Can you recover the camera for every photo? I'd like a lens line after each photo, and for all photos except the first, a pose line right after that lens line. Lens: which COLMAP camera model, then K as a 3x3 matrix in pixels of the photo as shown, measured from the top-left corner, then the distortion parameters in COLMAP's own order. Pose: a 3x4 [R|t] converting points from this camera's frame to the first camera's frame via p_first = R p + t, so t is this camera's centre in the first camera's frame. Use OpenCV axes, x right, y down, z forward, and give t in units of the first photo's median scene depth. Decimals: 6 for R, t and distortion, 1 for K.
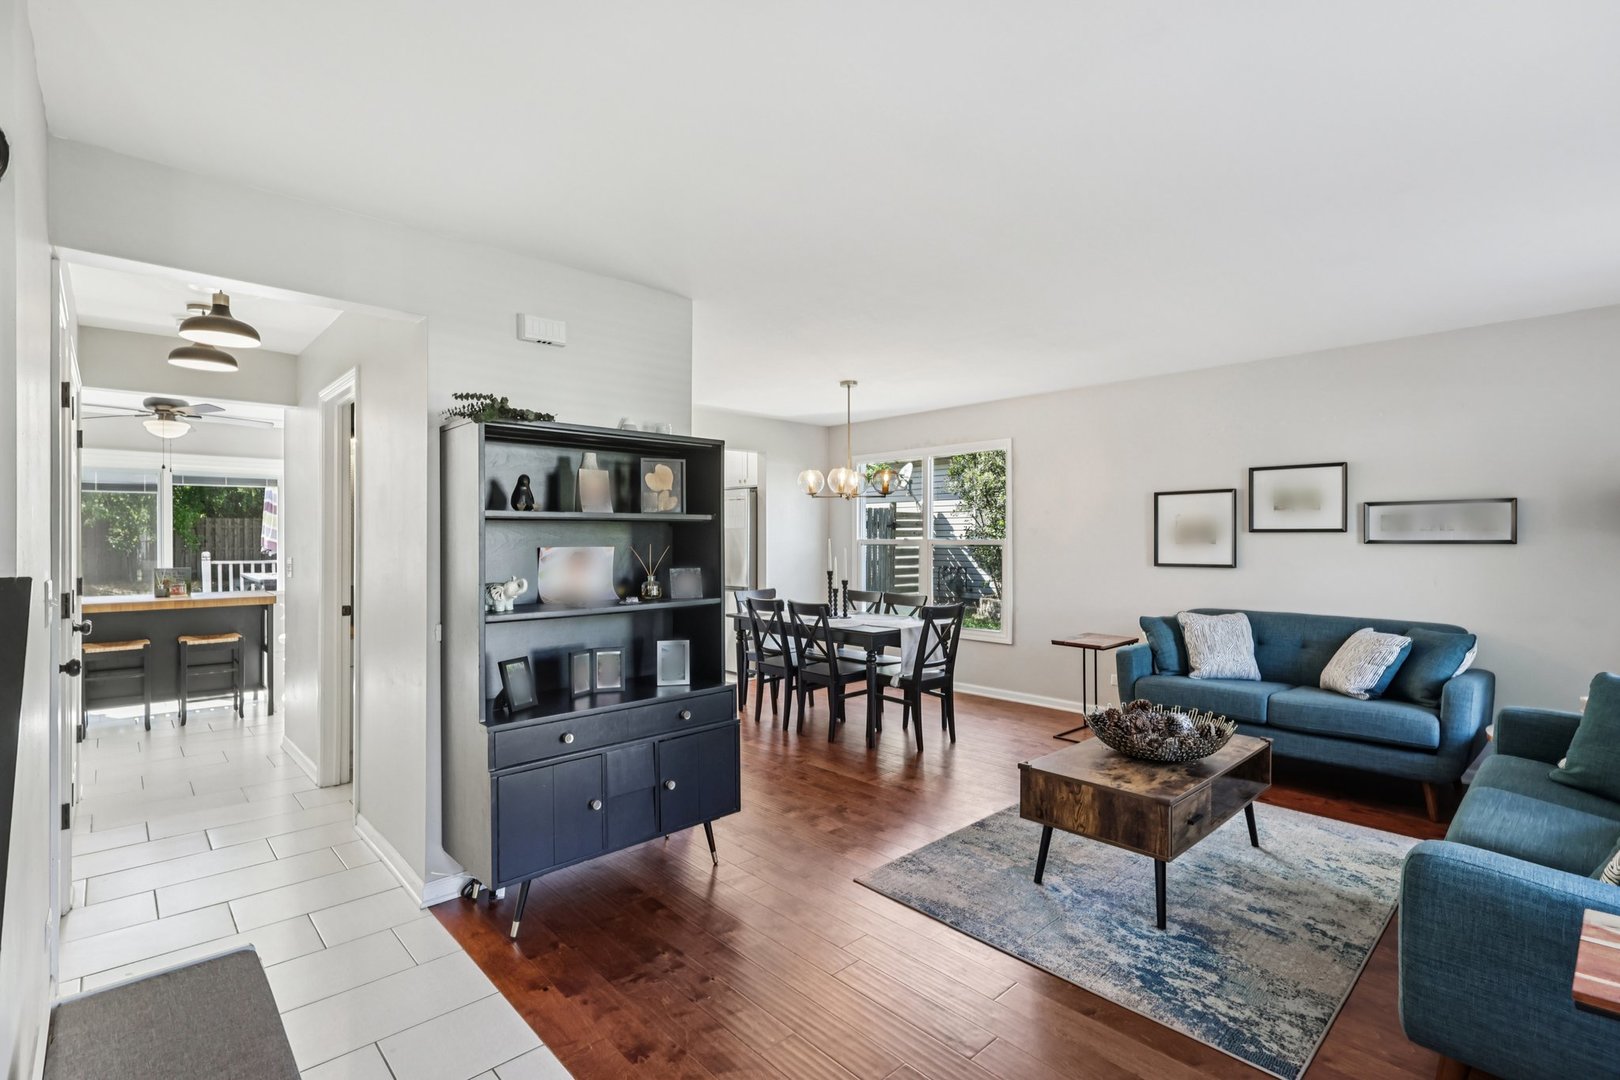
lens RADIAL K [[751.5, 0, 804.9], [0, 751.5, 538.5], [0, 0, 1]] dist [0.000280, 0.000310]
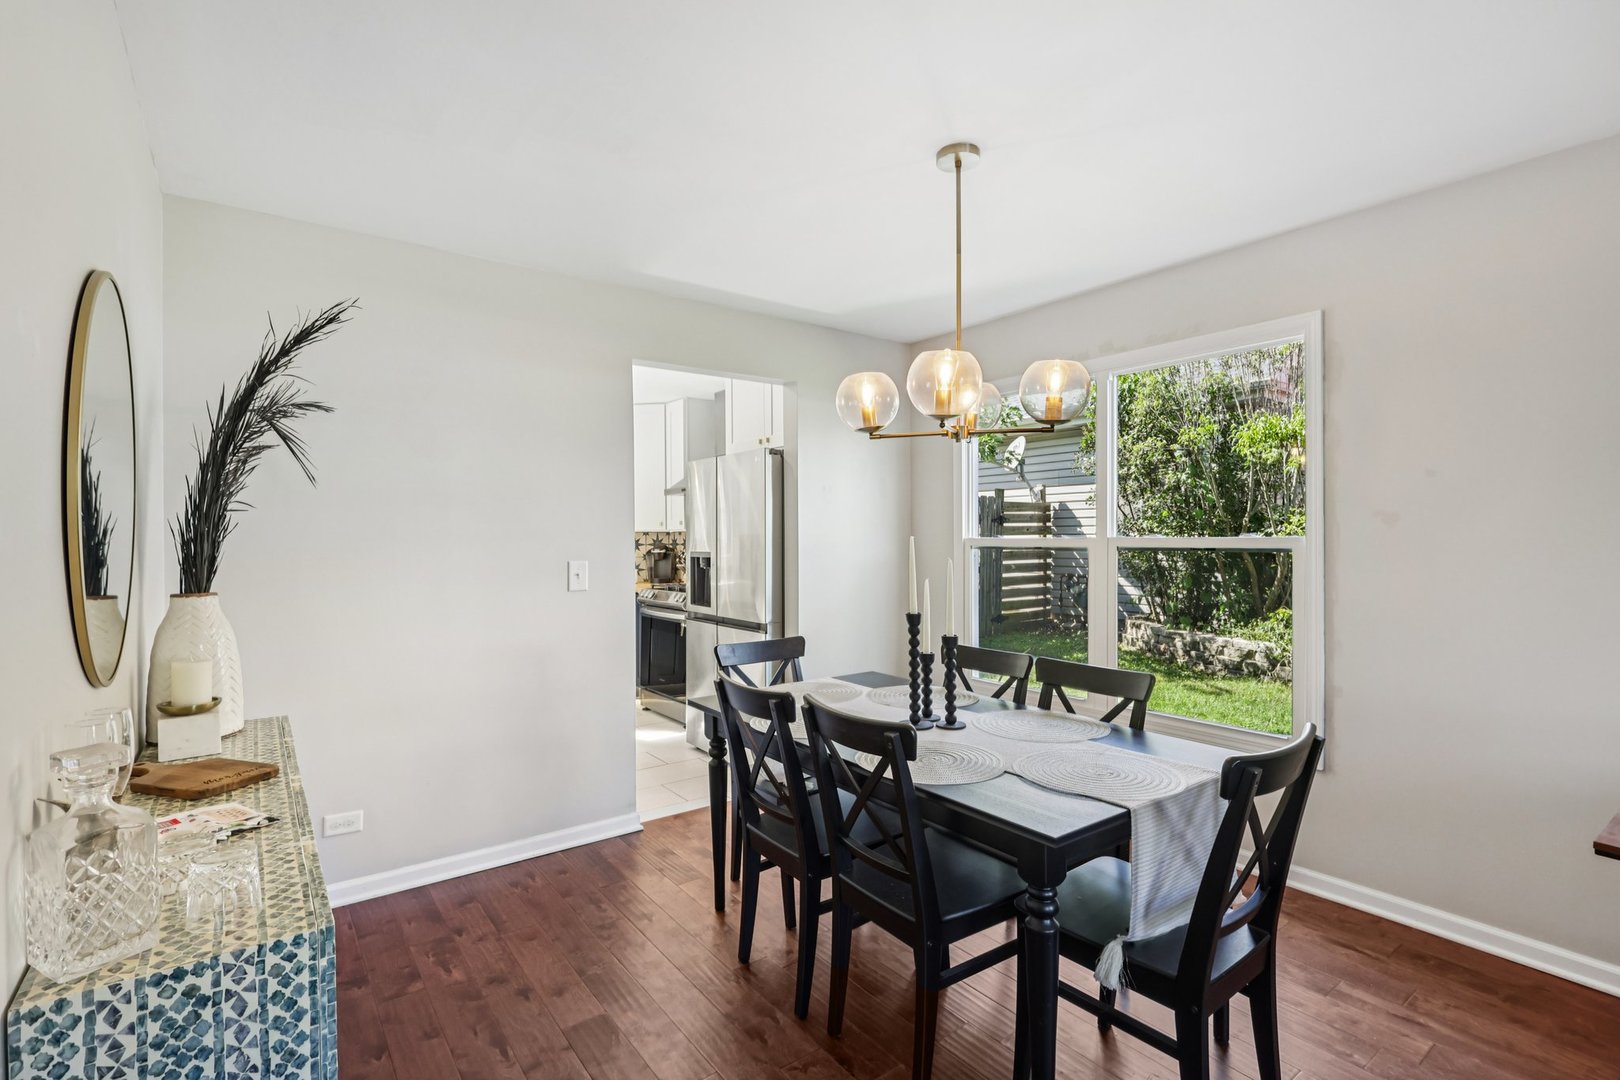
lens RADIAL K [[751.5, 0, 804.9], [0, 751.5, 538.5], [0, 0, 1]] dist [0.000280, 0.000310]
pose [[0.993742, -0.005280, -0.111571, 0.018970], [0.005285, 0.999986, -0.000251, 0.000786], [0.111571, -0.000340, 0.993756, 0.547354]]
